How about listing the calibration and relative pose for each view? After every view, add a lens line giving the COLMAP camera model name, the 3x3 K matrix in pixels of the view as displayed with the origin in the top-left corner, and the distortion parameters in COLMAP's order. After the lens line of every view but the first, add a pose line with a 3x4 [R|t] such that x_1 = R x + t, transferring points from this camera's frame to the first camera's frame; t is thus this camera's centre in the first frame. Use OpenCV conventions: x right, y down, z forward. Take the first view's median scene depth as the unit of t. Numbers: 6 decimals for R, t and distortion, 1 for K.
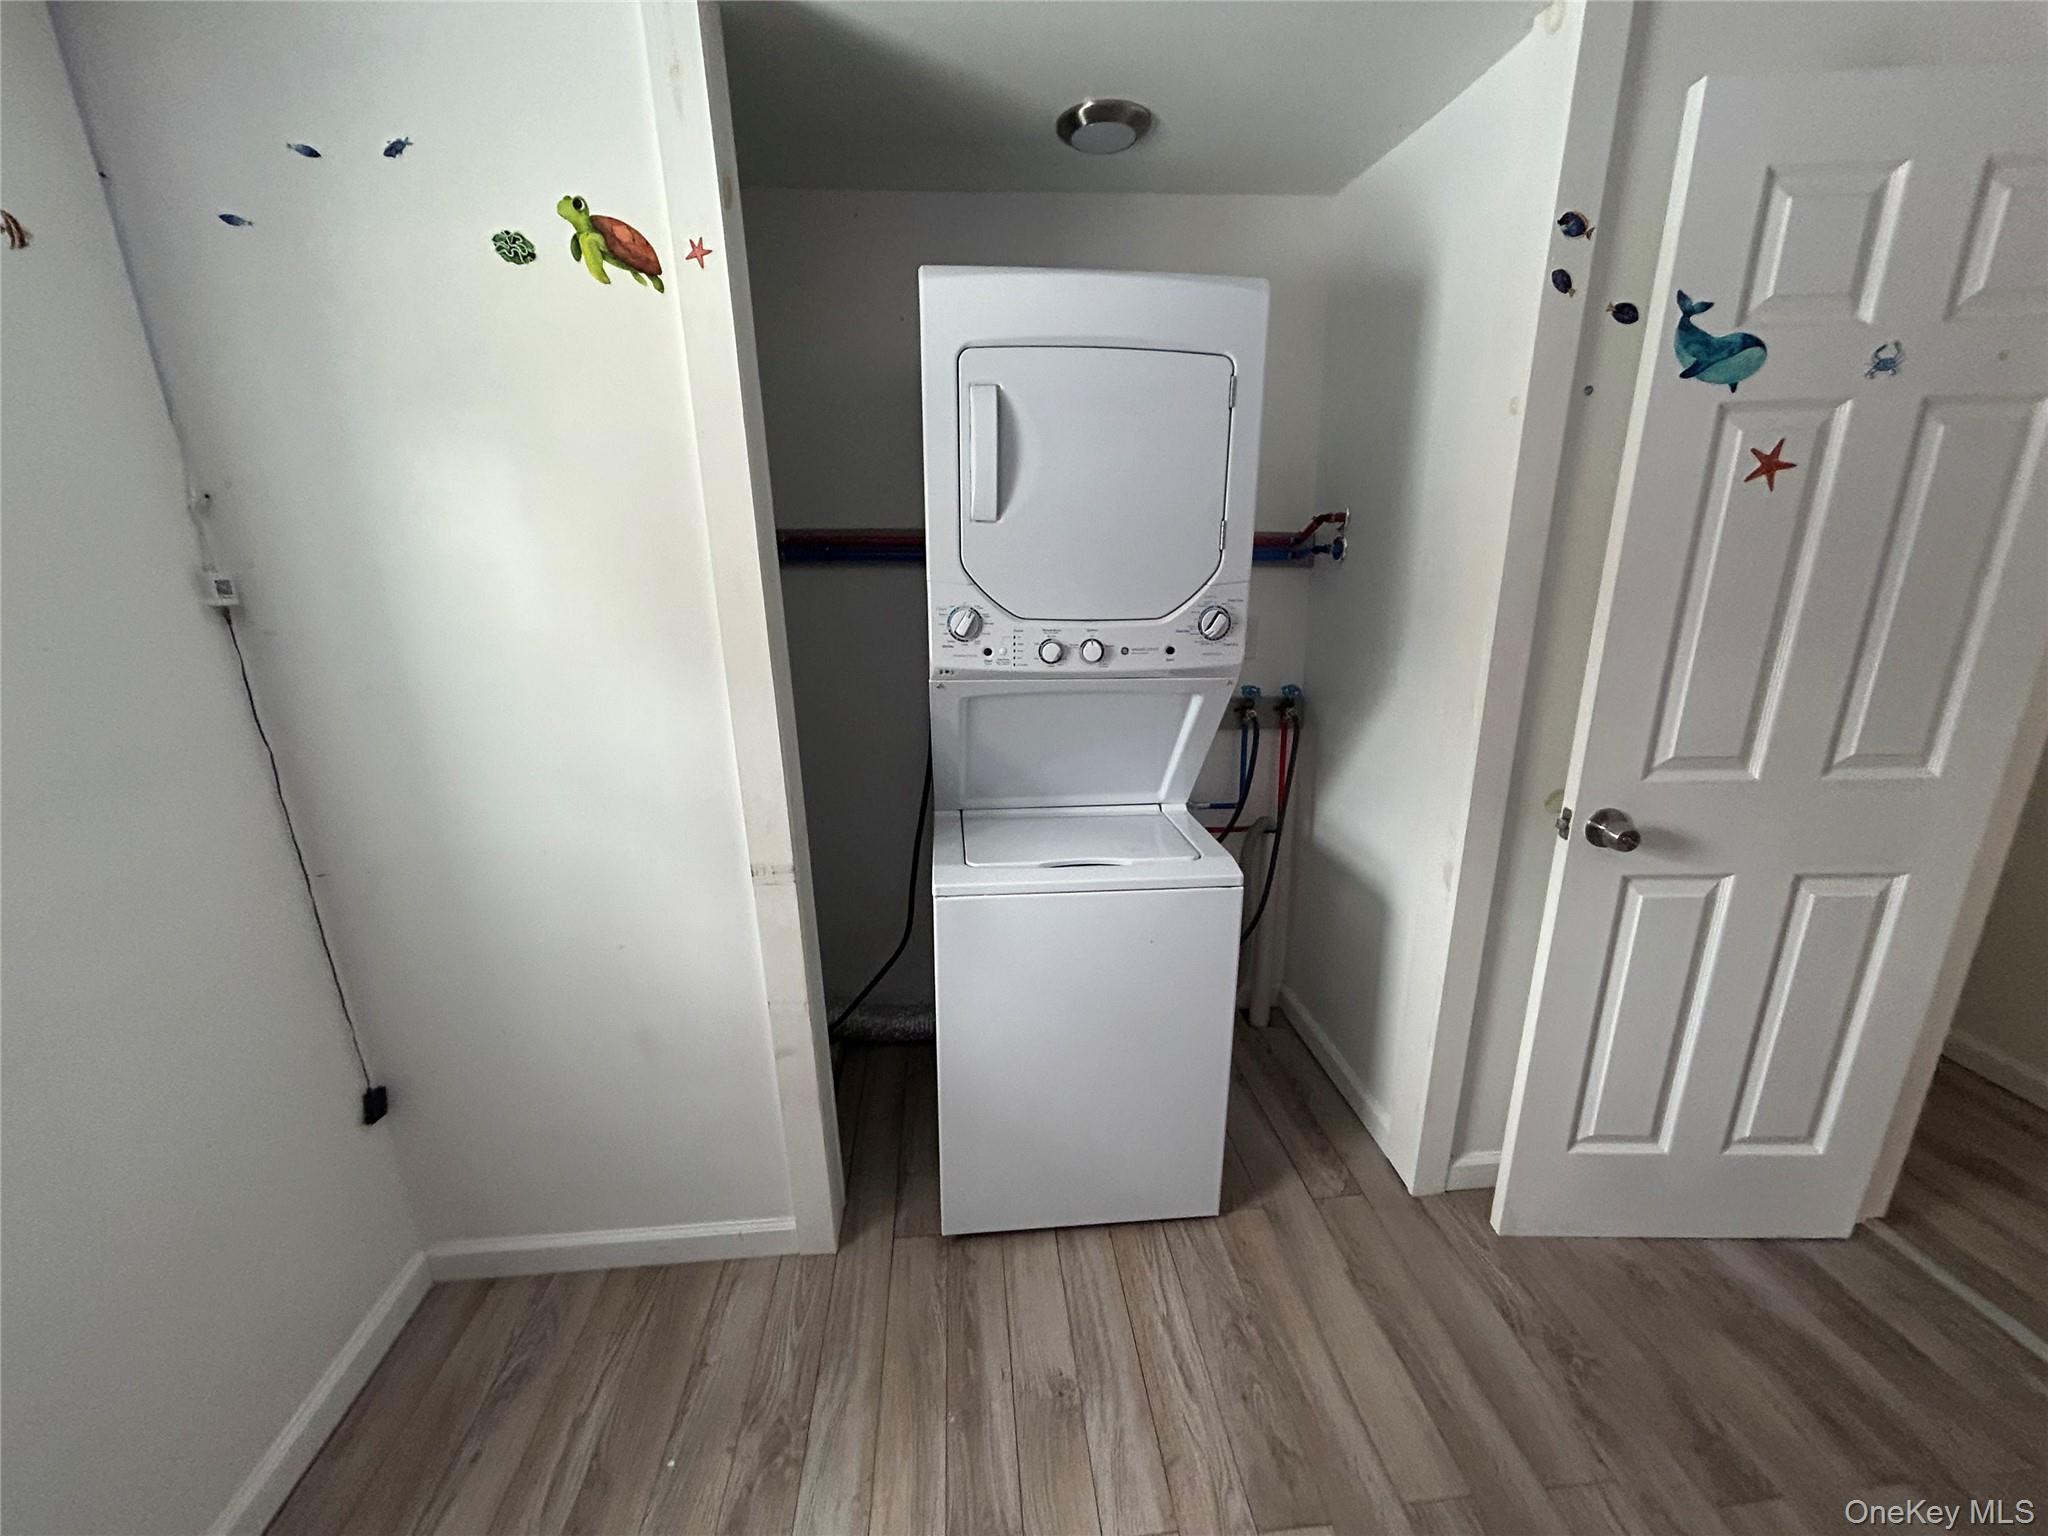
lens RADIAL K [[821.4, 0, 1016.1], [0, 821.4, 768.2], [0, 0, 1]] dist [0.002109, -0.000604]
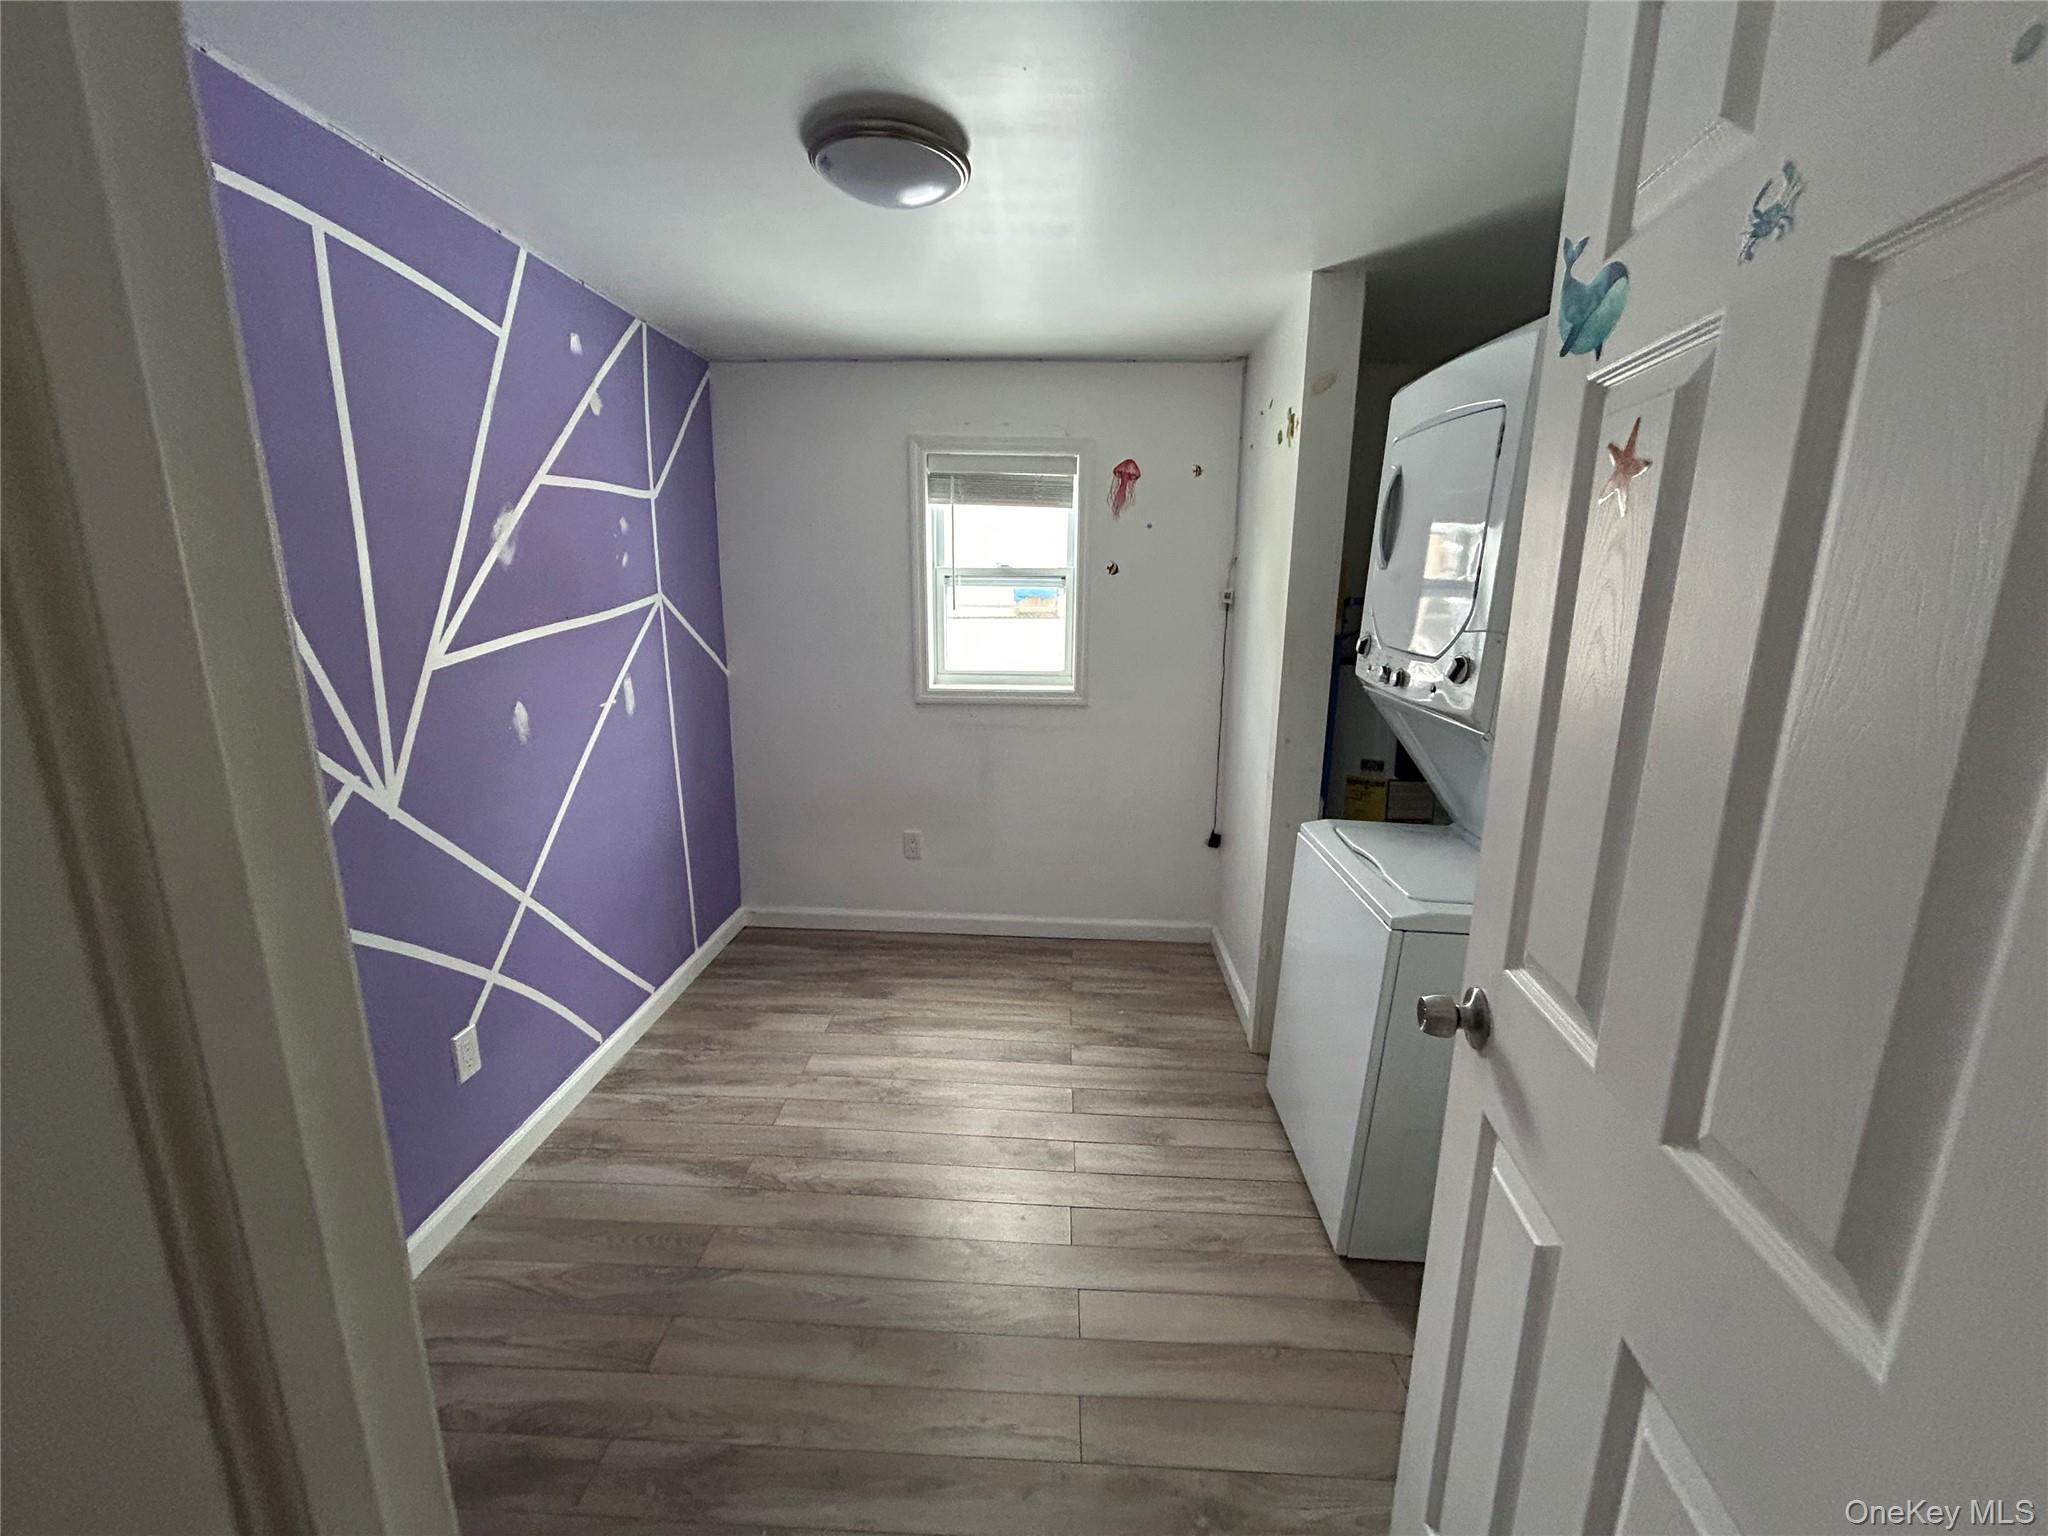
lens RADIAL K [[821.4, 0, 1018.4], [0, 821.4, 762.3], [0, 0, 1]] dist [0.002109, -0.000604]
pose [[-0.129821, 0.226837, -0.965242, 1.544954], [-0.284550, 0.924009, 0.255418, -0.207704], [0.949830, 0.307818, -0.055409, 0.697673]]
